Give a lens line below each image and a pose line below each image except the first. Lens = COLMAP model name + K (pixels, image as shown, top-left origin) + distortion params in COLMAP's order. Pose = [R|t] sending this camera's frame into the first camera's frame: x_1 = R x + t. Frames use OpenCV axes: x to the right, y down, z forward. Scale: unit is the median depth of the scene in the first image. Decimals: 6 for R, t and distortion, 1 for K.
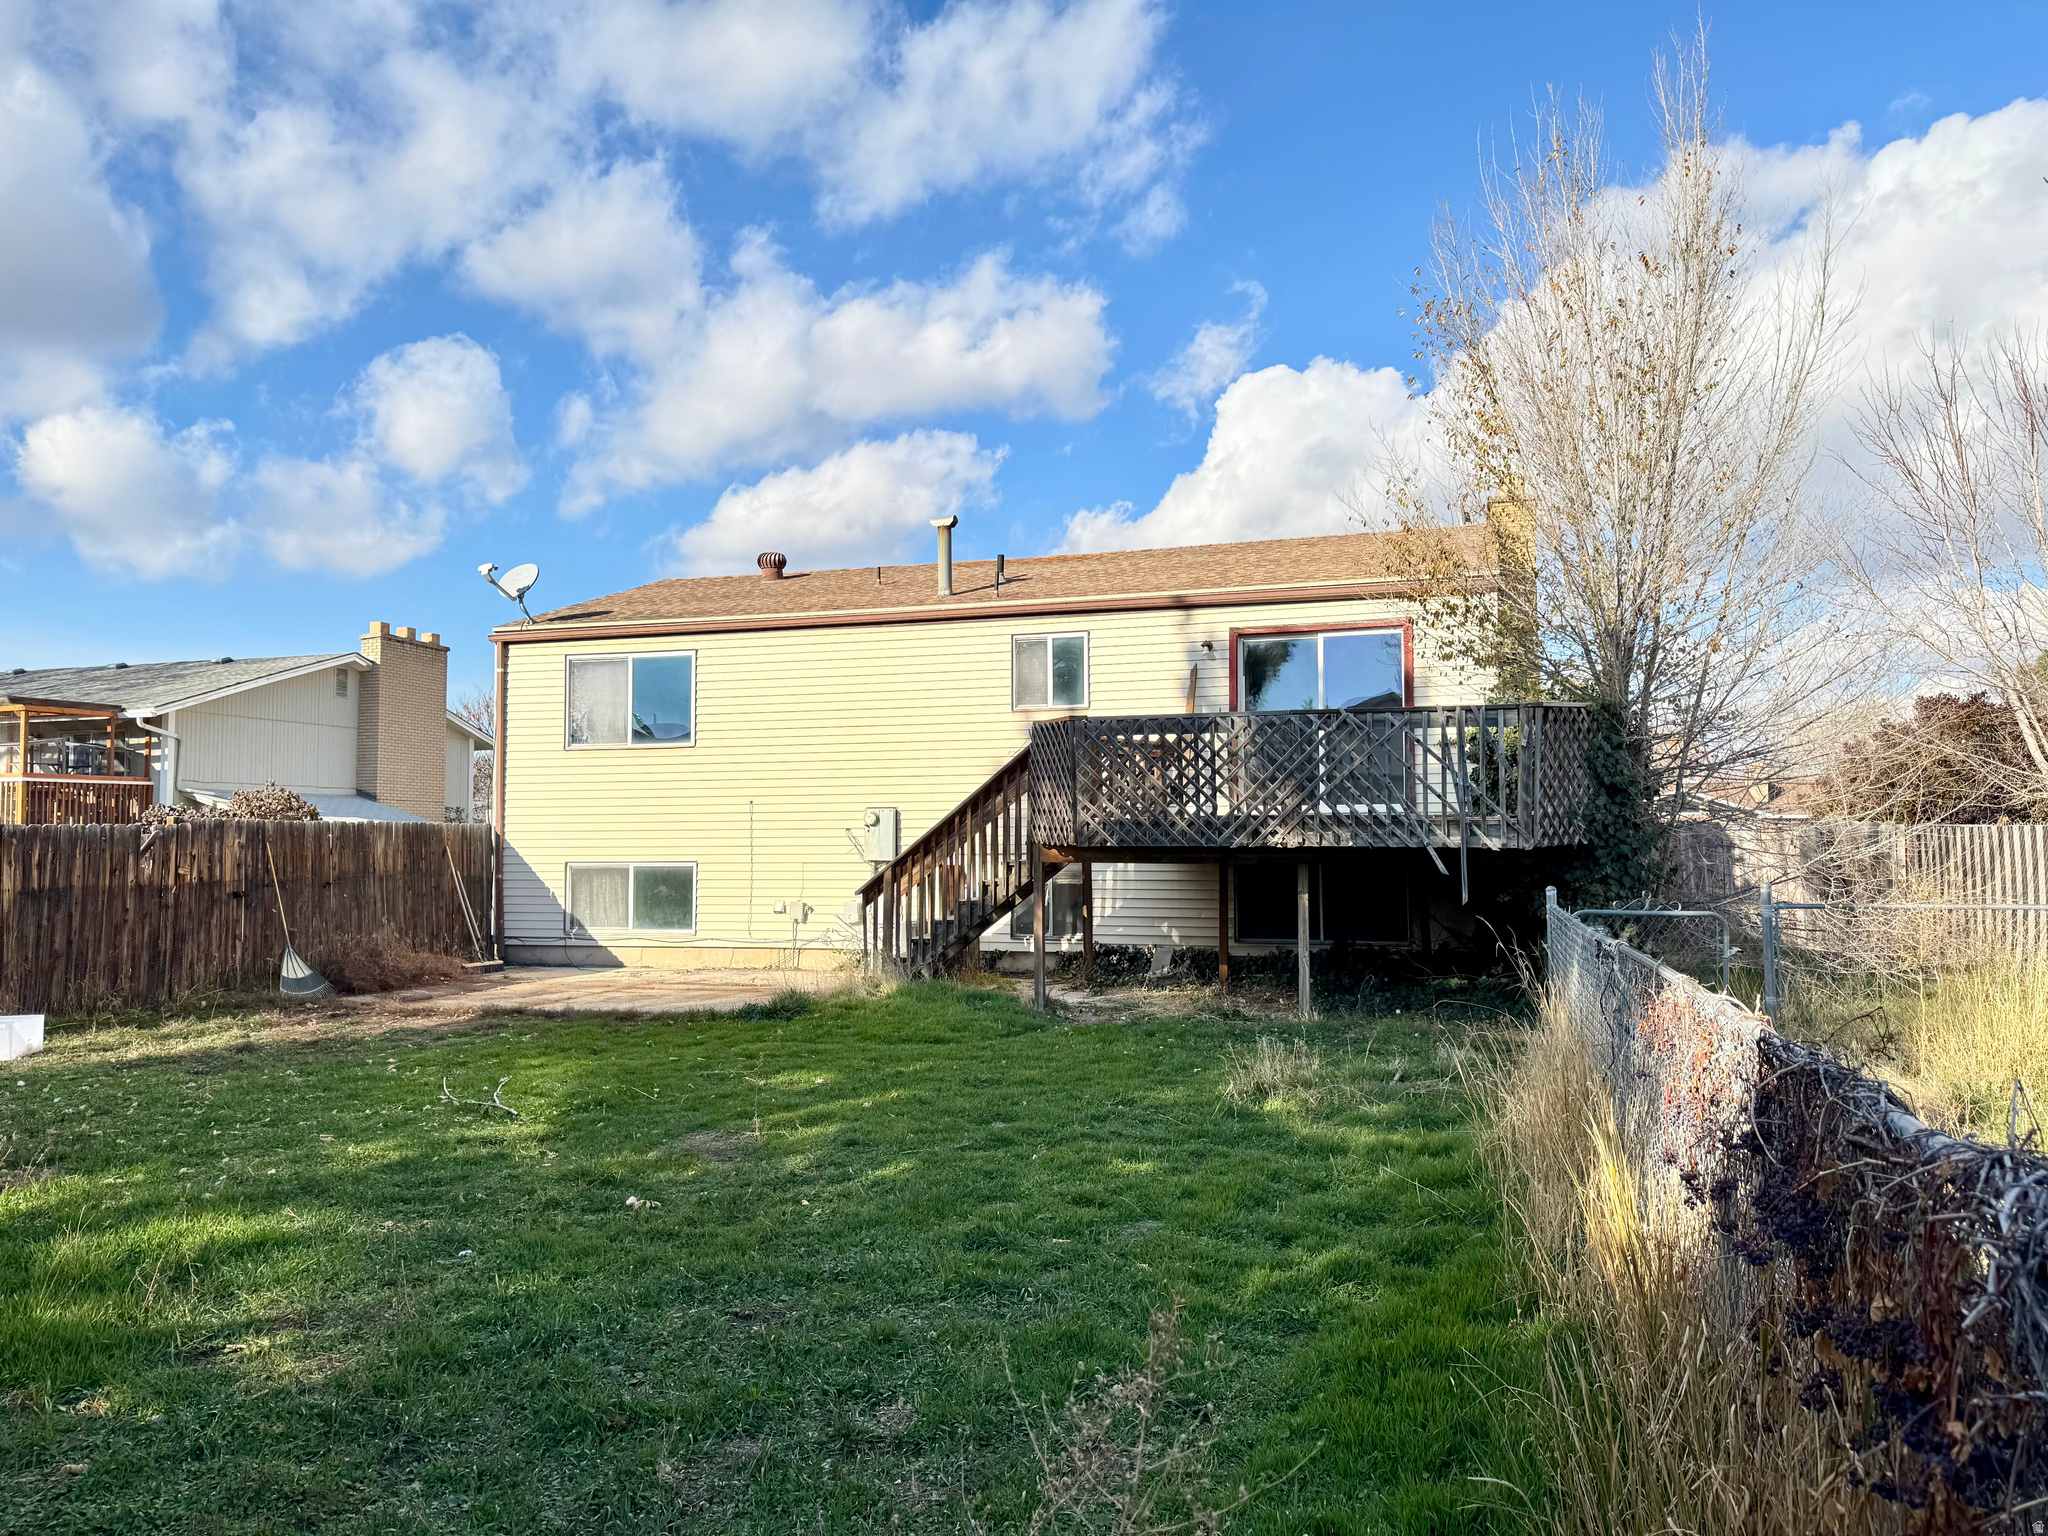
lens RADIAL K [[1440.7, 0, 1068.2], [0, 1440.7, 758.9], [0, 0, 1]] dist [0.070426, -0.079571]
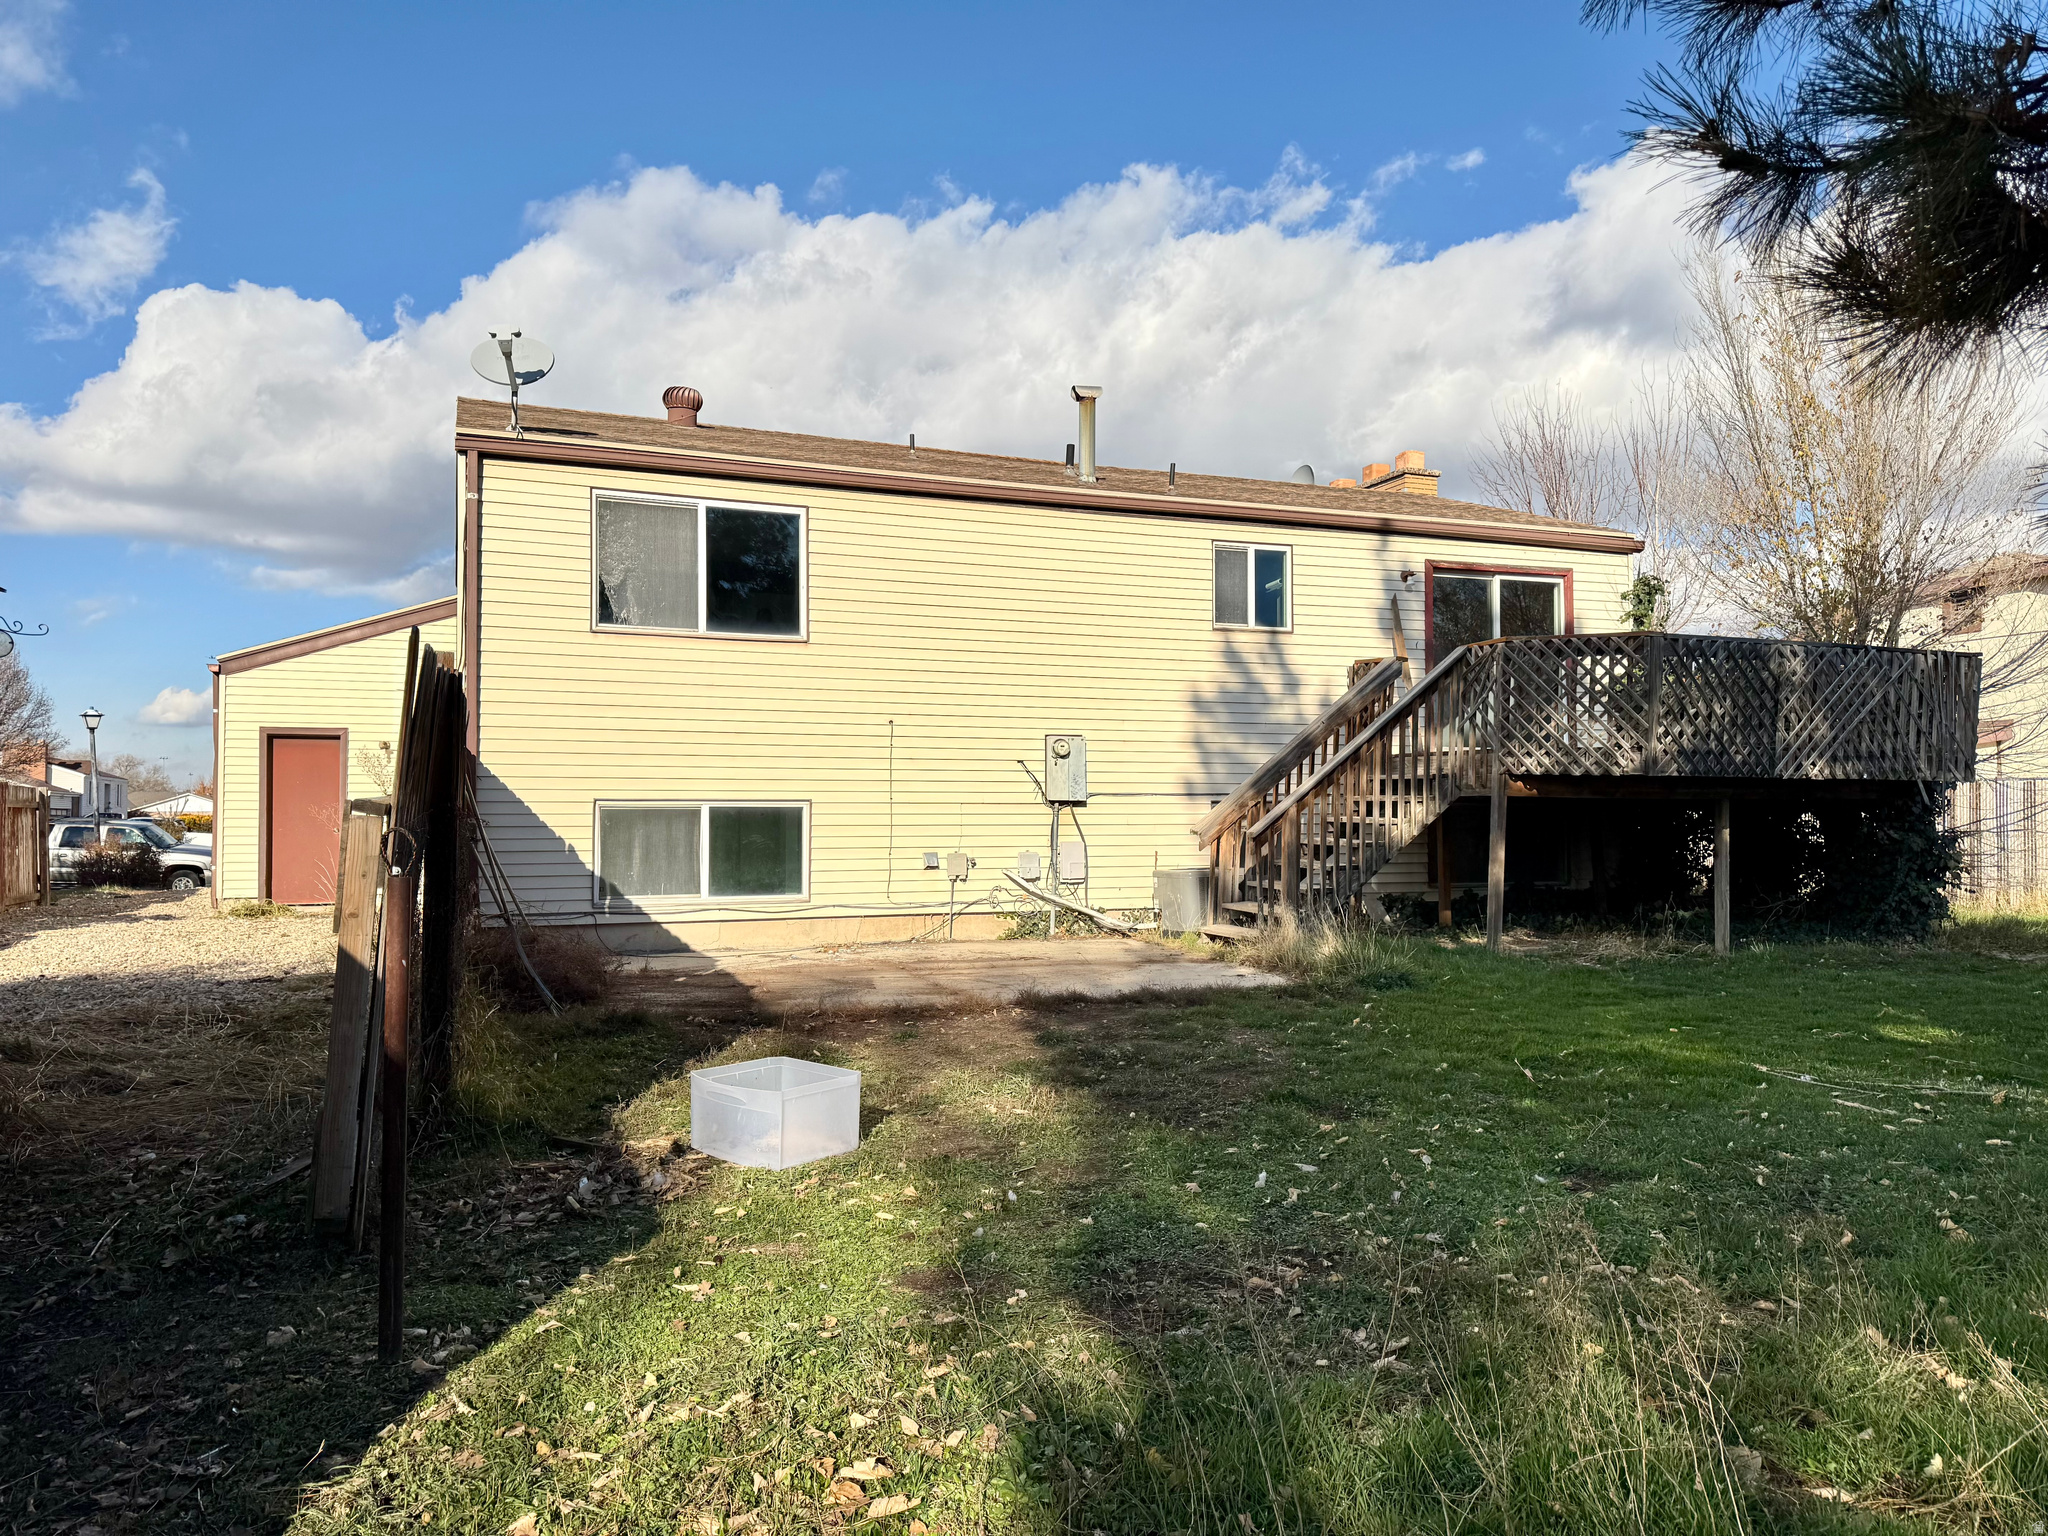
lens RADIAL K [[1441.7, 0, 1029.4], [0, 1441.7, 776.7], [0, 0, 1]] dist [0.055958, -0.066928]
pose [[0.785009, 0.023396, 0.619042, -0.617131], [-0.037884, 0.999229, 0.010276, 0.047706], [-0.618324, -0.031519, 0.785291, 0.366429]]
